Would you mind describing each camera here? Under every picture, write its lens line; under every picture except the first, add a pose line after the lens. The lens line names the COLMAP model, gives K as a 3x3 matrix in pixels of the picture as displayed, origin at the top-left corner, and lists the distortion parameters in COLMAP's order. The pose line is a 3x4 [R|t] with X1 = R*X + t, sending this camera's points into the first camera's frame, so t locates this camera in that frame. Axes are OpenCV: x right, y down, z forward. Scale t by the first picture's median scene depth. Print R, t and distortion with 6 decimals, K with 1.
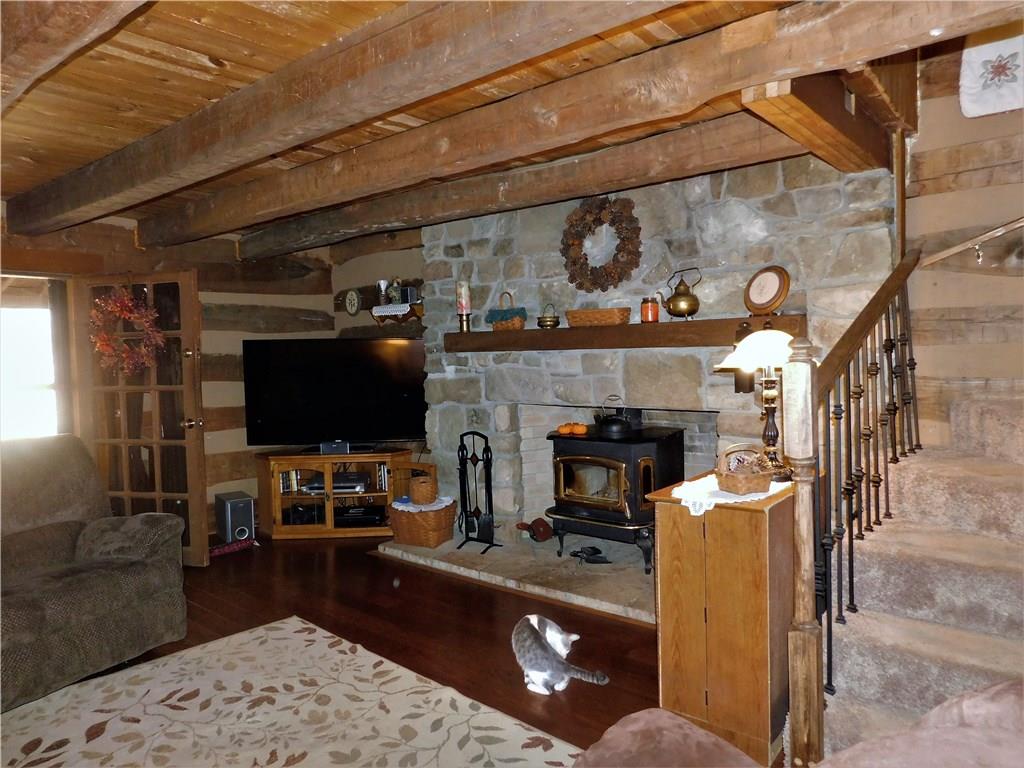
lens RADIAL K [[679.4, 0, 514.5], [0, 679.4, 381.5], [0, 0, 1]] dist [-0.069226, 0.058247]
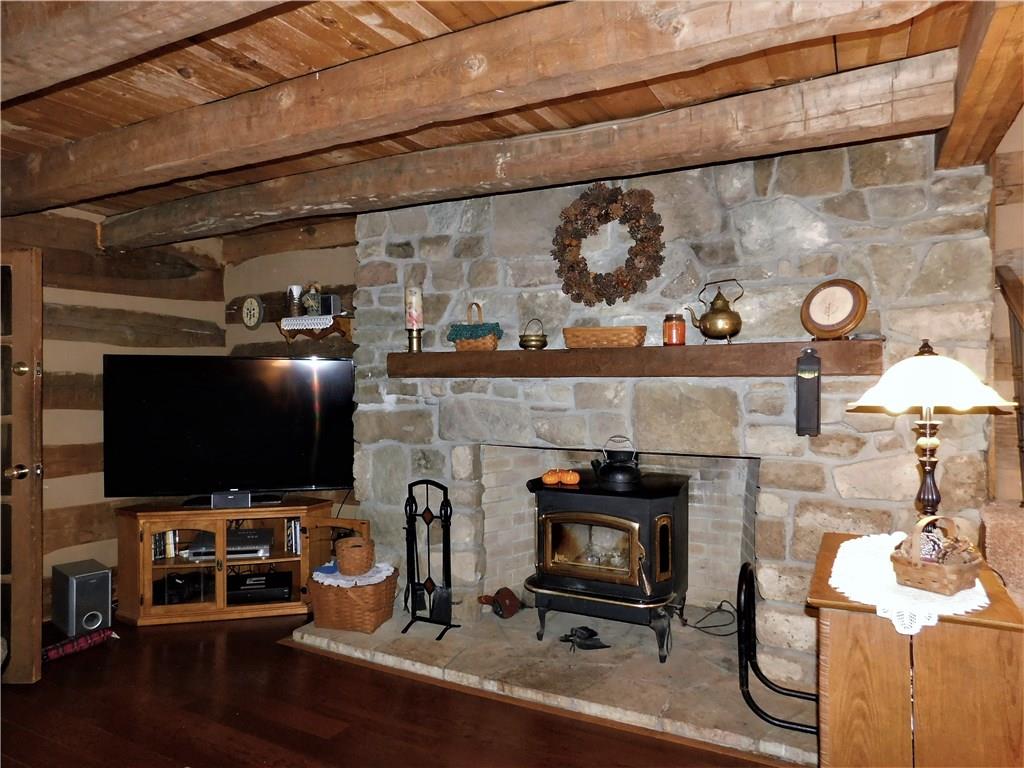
lens RADIAL K [[679.4, 0, 514.5], [0, 679.4, 381.5], [0, 0, 1]] dist [-0.069226, 0.058247]
pose [[0.980493, 0.021671, 0.195358, -0.127018], [-0.013116, 0.998902, -0.044977, -0.005788], [-0.196118, 0.041538, 0.979700, 0.236740]]
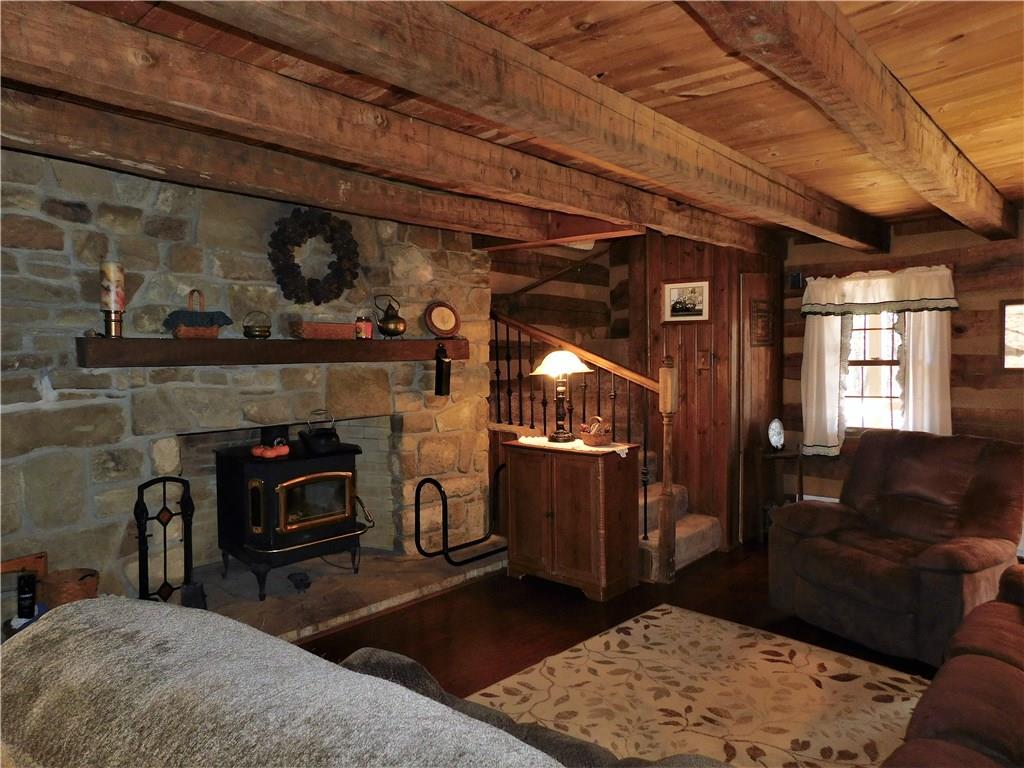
lens RADIAL K [[679.4, 0, 514.5], [0, 679.4, 381.5], [0, 0, 1]] dist [-0.069226, 0.058247]
pose [[0.060045, -0.016778, 0.998055, -0.808089], [0.055743, 0.998355, 0.013430, -0.017789], [-0.996638, 0.054828, 0.060882, 0.634627]]
